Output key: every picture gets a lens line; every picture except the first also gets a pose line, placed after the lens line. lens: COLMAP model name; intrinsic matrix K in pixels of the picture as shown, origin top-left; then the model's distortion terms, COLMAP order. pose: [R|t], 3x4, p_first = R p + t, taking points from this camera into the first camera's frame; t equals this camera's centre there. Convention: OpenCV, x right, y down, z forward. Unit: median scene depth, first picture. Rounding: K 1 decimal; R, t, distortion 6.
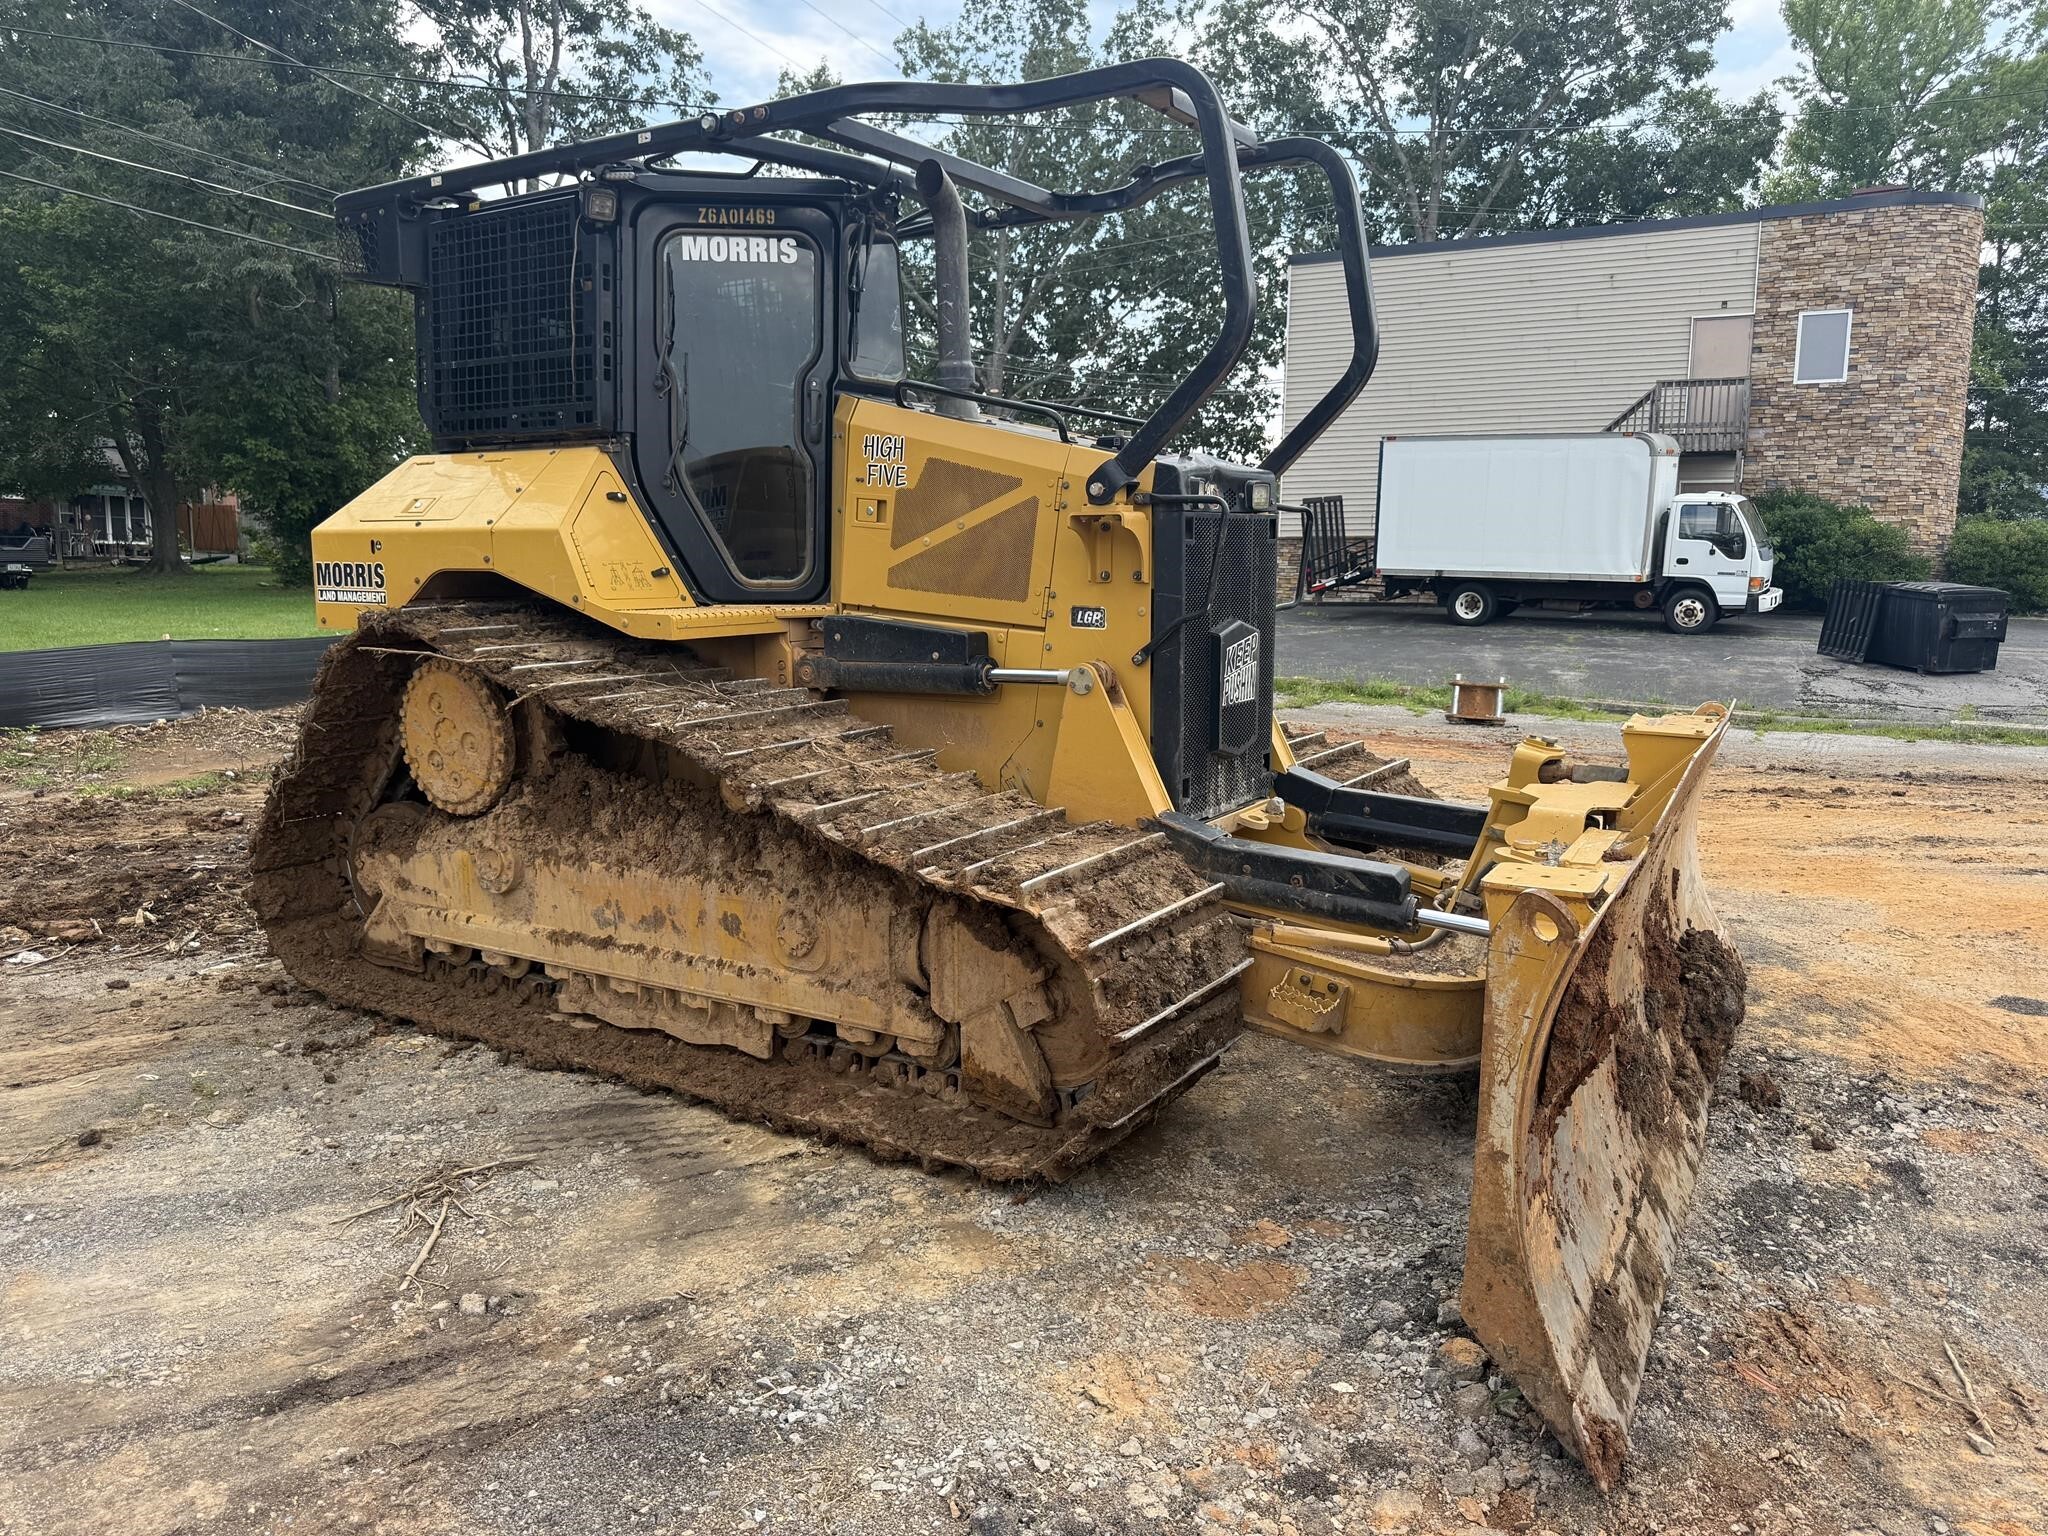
lens RADIAL K [[1453.9, 0, 1039.8], [0, 1453.9, 783.4], [0, 0, 1]] dist [0.044642, -0.058095]
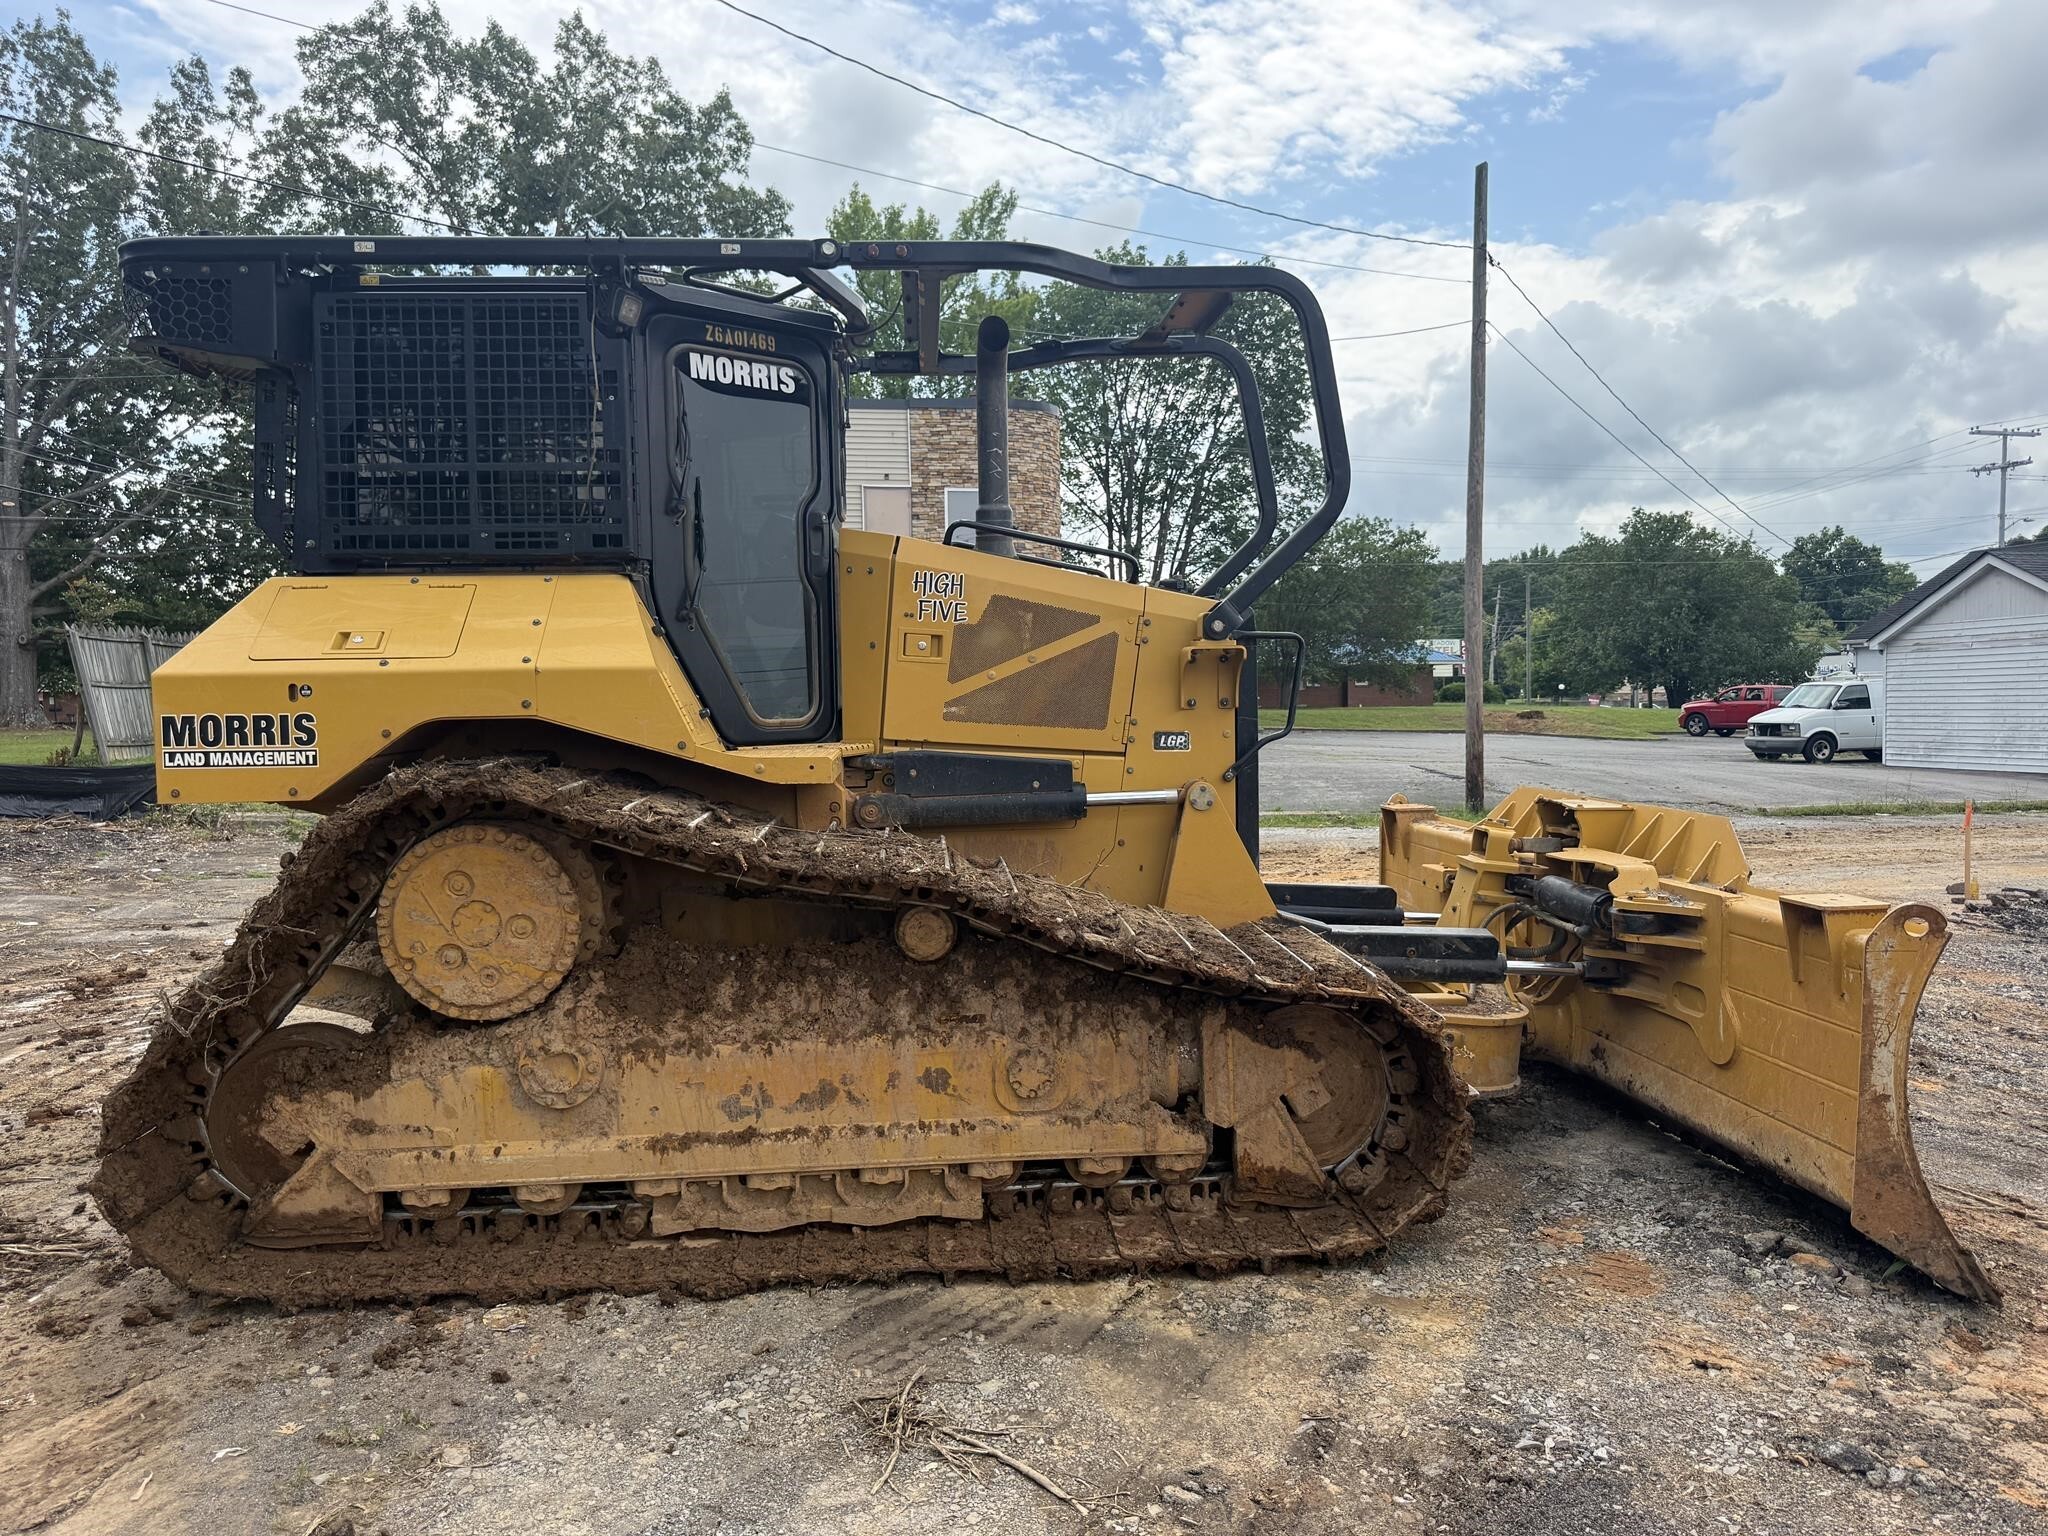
lens RADIAL K [[1453.9, 0, 1030.3], [0, 1453.9, 770.6], [0, 0, 1]] dist [0.044642, -0.058095]
pose [[0.804348, -0.049016, 0.592133, -0.631267], [0.108876, 0.991876, -0.065790, -0.029311], [-0.584098, 0.117387, 0.803150, 0.168012]]
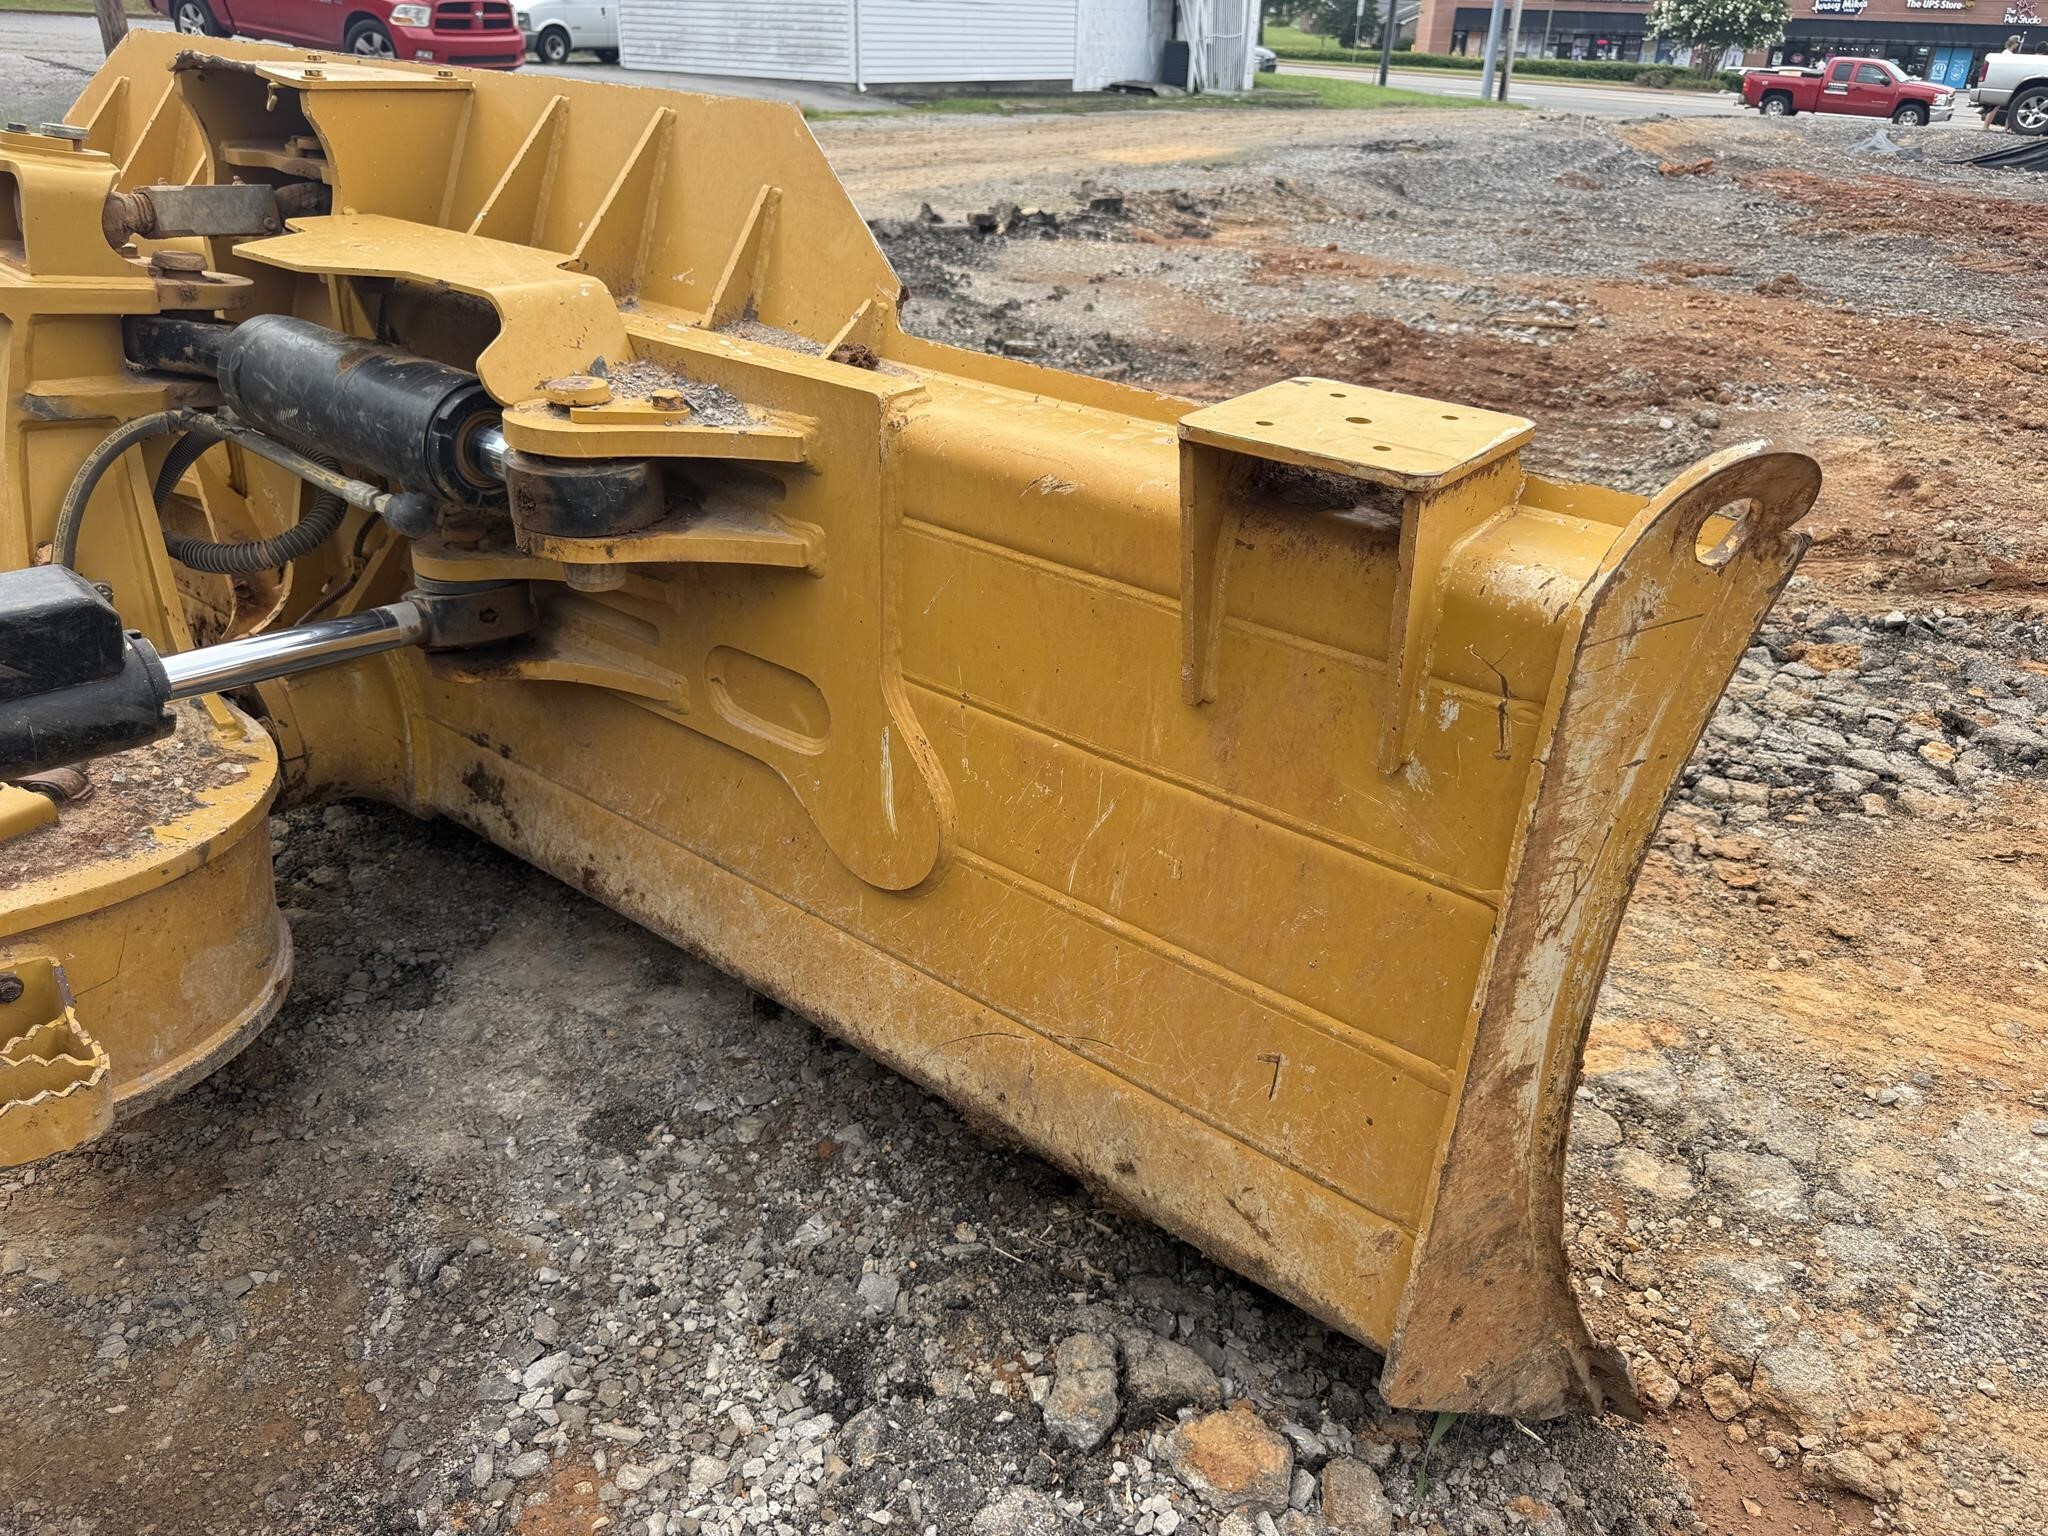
lens RADIAL K [[1453.9, 0, 1027.4], [0, 1453.9, 753.6], [0, 0, 1]] dist [0.044642, -0.058095]
pose [[0.141443, -0.452008, 0.880729, -0.026150], [0.111192, 0.891297, 0.439575, -0.020976], [-0.983682, 0.035755, 0.176327, 0.575536]]
